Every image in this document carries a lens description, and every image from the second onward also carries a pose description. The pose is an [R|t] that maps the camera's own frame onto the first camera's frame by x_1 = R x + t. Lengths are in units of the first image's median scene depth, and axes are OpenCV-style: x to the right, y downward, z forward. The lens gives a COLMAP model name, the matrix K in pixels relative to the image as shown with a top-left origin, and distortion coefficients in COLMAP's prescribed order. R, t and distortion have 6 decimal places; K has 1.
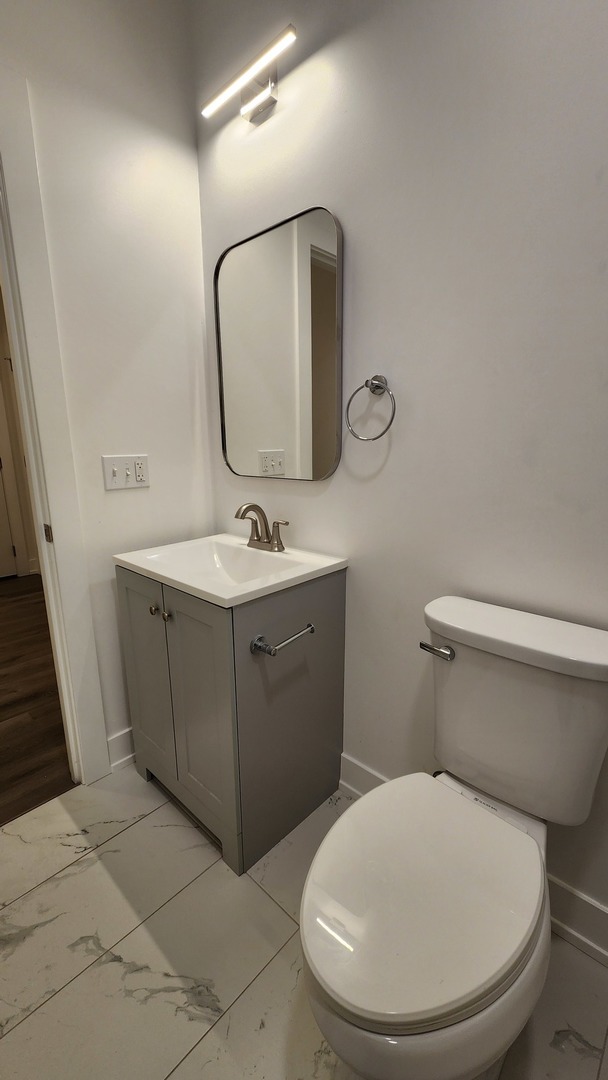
lens RADIAL K [[445.4, 0, 301.6], [0, 445.4, 536.3], [0, 0, 1]] dist [-0.000796, -0.000052]
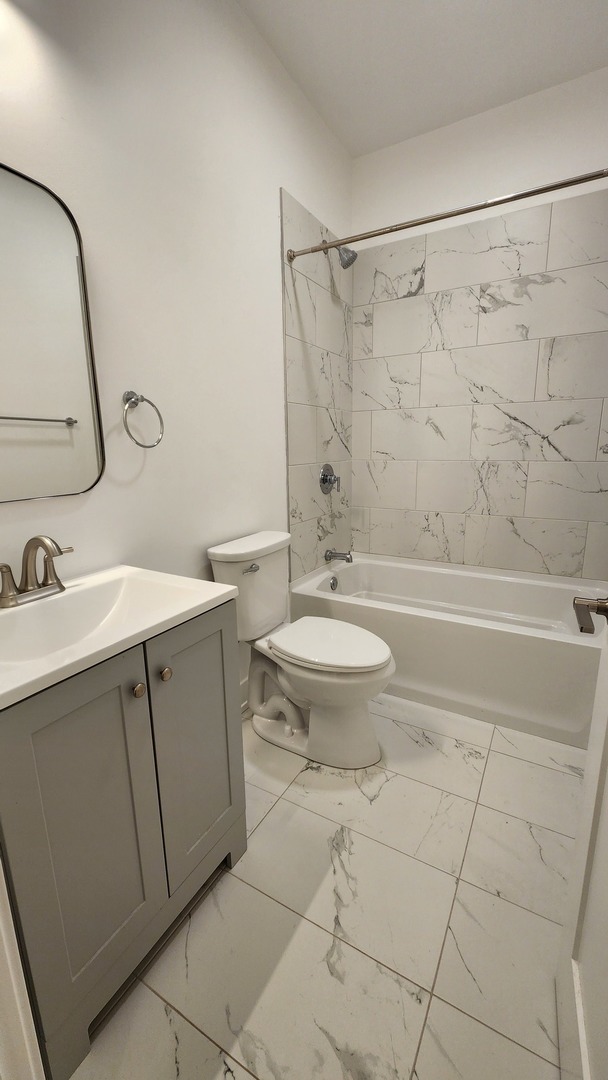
lens RADIAL K [[437.0, 0, 305.9], [0, 437.0, 536.2], [0, 0, 1]] dist [-0.001274, -0.000209]
pose [[-0.233875, -0.187182, 0.954078, -1.211702], [0.222954, 0.944819, 0.240018, -0.200627], [-0.946358, 0.268850, -0.179237, 0.992663]]
